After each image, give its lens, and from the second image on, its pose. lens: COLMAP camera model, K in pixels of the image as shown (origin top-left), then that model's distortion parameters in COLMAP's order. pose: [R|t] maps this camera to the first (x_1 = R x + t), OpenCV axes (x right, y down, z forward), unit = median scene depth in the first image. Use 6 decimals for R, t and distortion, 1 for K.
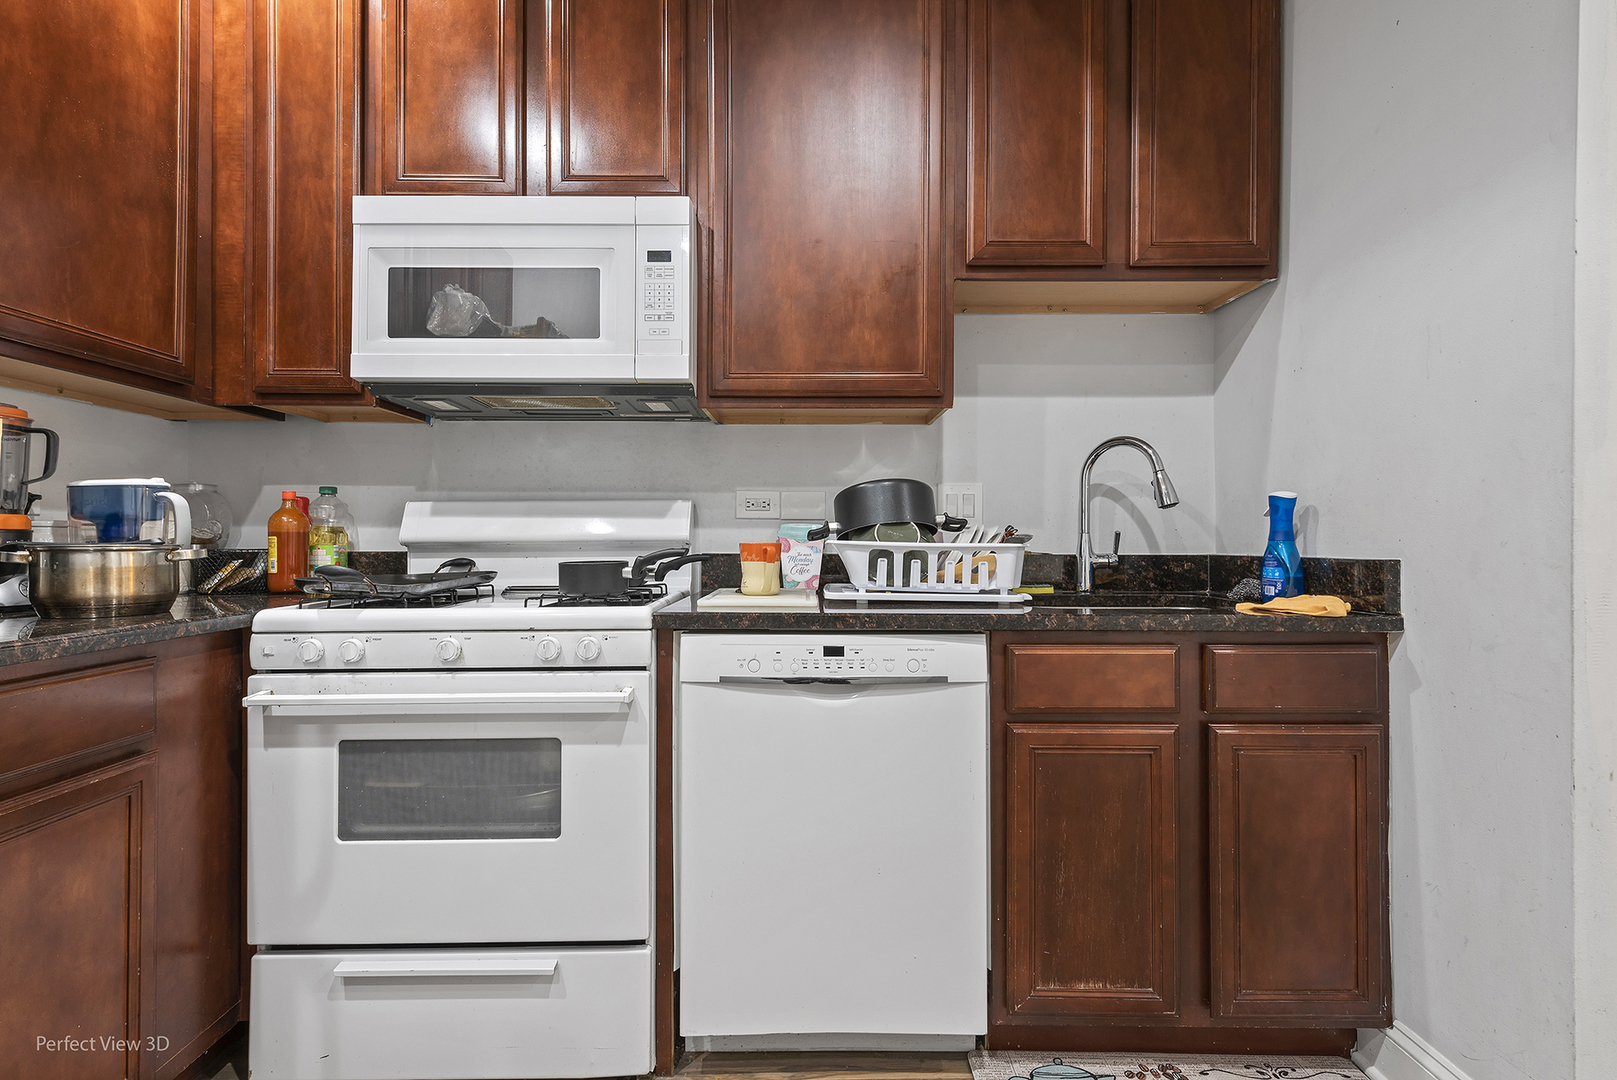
lens RADIAL K [[740.6, 0, 808.5], [0, 740.6, 540.0], [0, 0, 1]] dist [-0.000531, -0.000273]
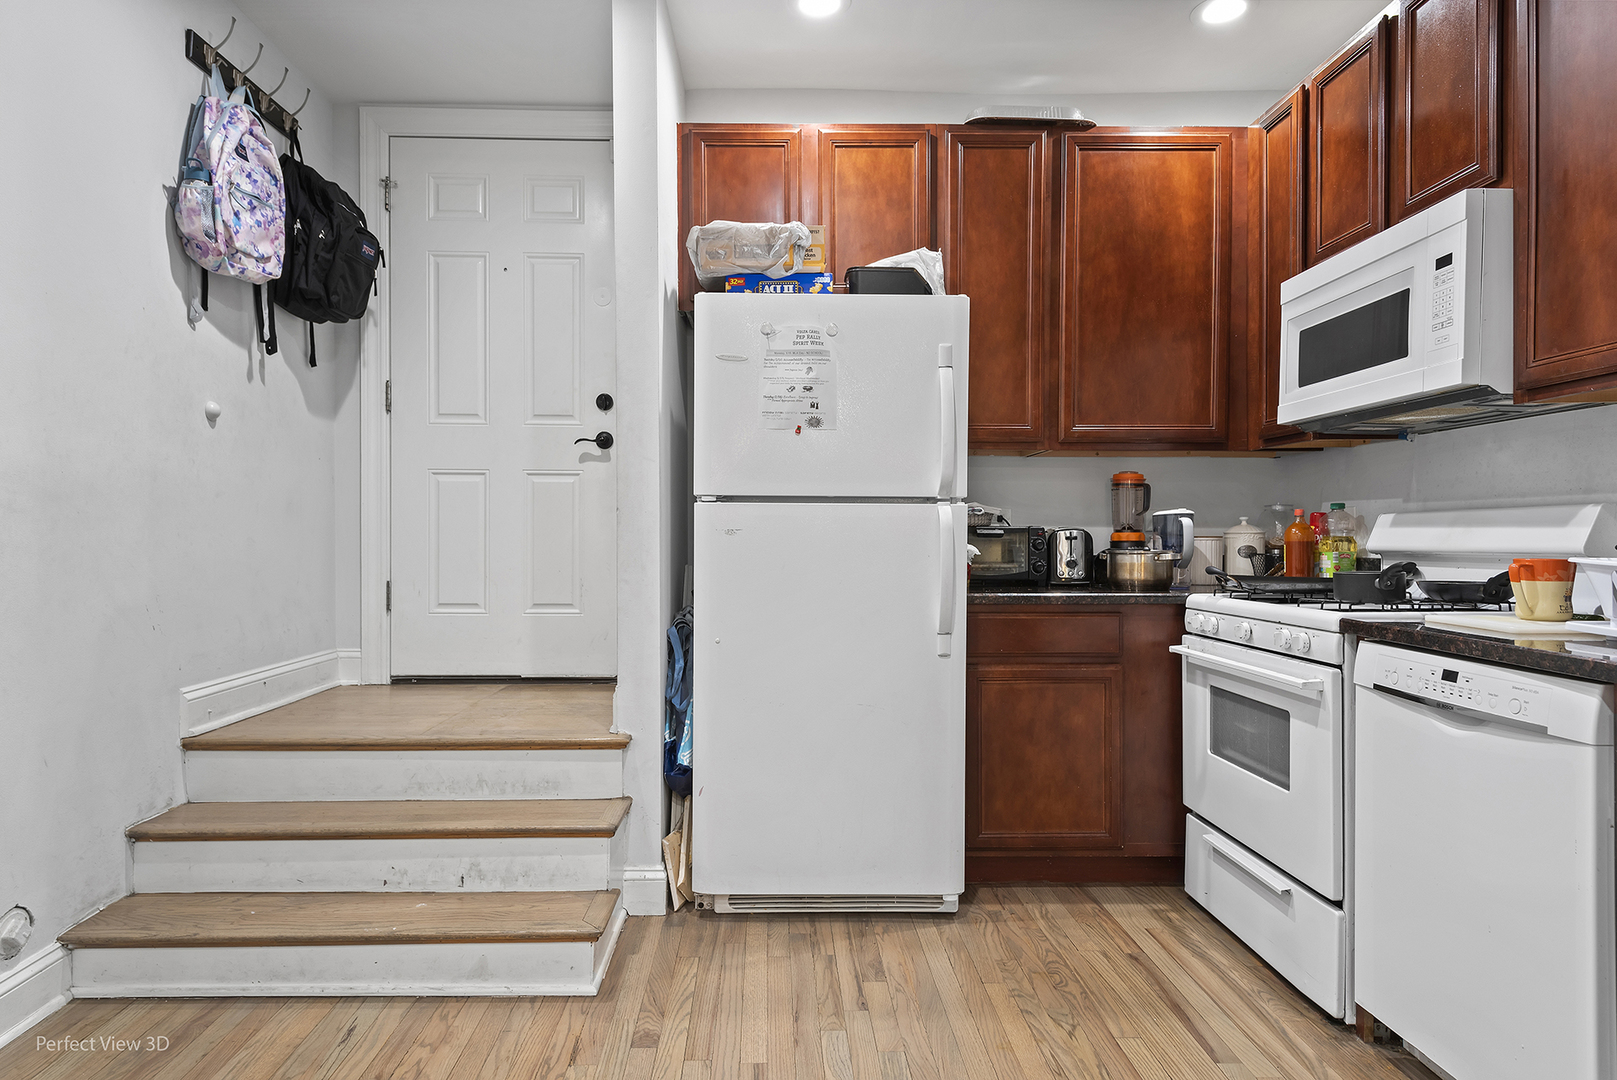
lens RADIAL K [[972.2, 0, 805.8], [0, 972.2, 573.6], [0, 0, 1]] dist [0.002798, 0.000241]
pose [[0.008211, 0.040686, -0.999138, 1.180171], [-0.001259, 0.999172, 0.040677, -0.026541], [0.999965, 0.000924, 0.008256, 0.163963]]
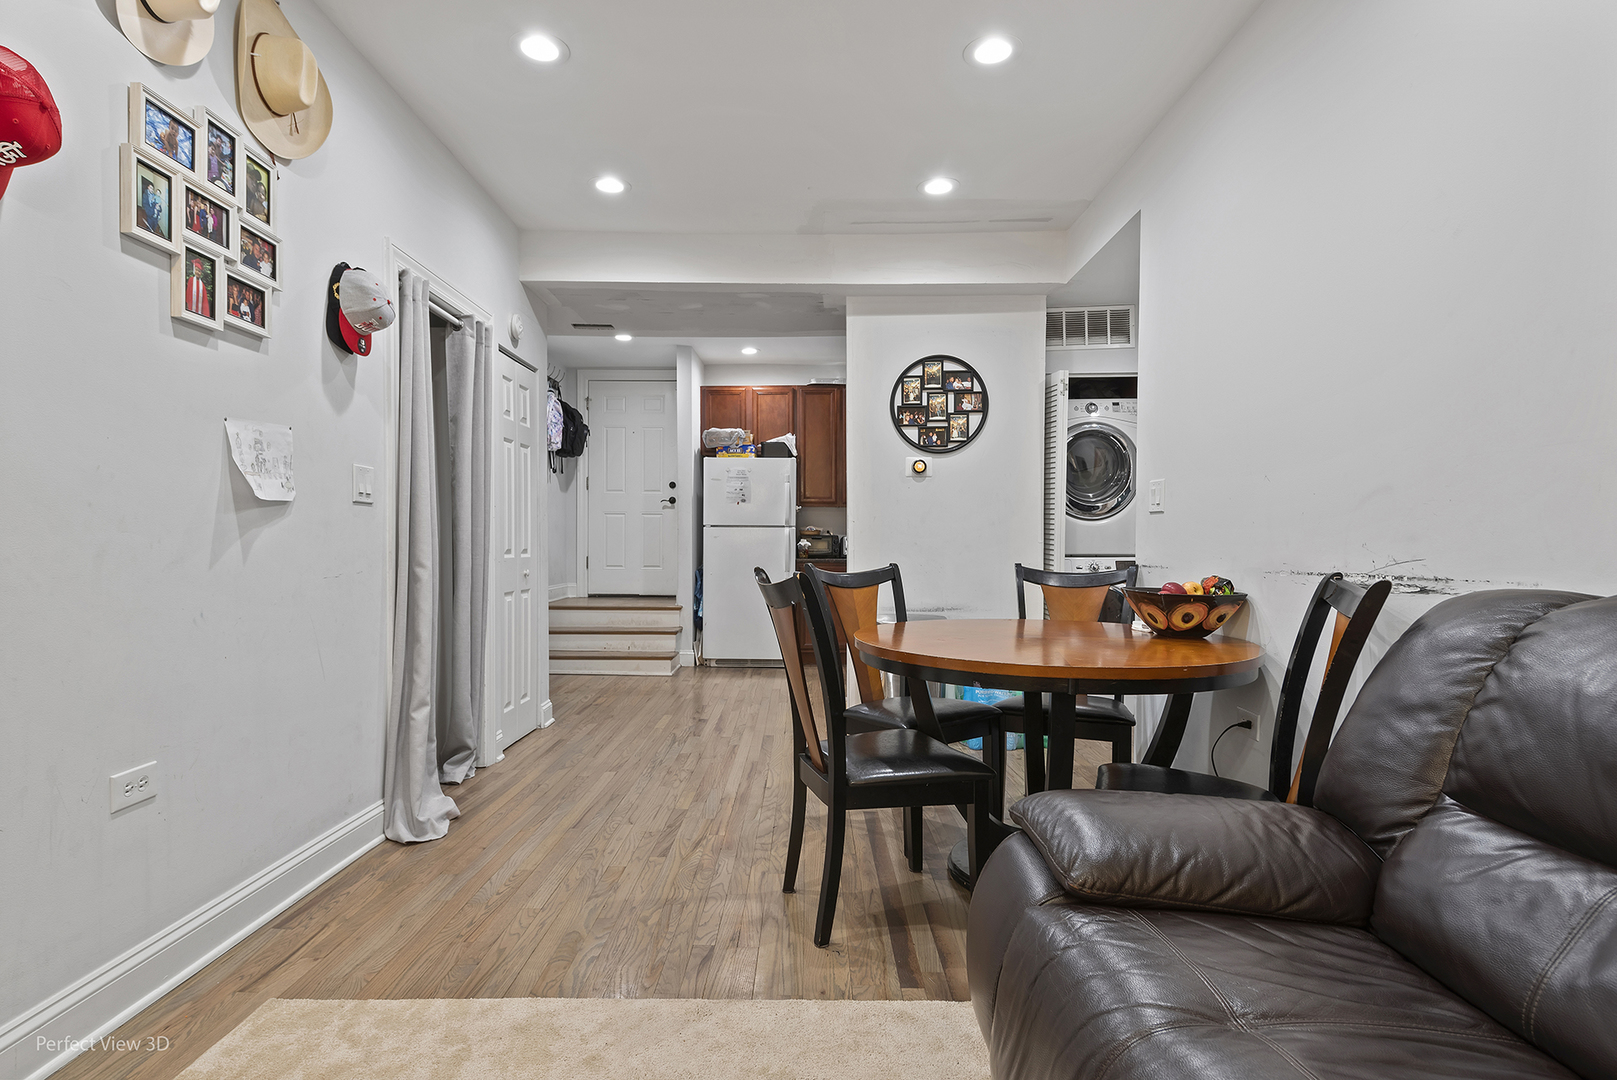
lens RADIAL K [[880.8, 0, 808.5], [0, 880.8, 540.0], [0, 0, 1]] dist [0.000040, -0.000070]
pose [[-0.029500, 0.006976, -0.999540, 4.218217], [0.000309, 0.999976, 0.006970, -0.048664], [0.999565, -0.000103, -0.029501, 0.694149]]
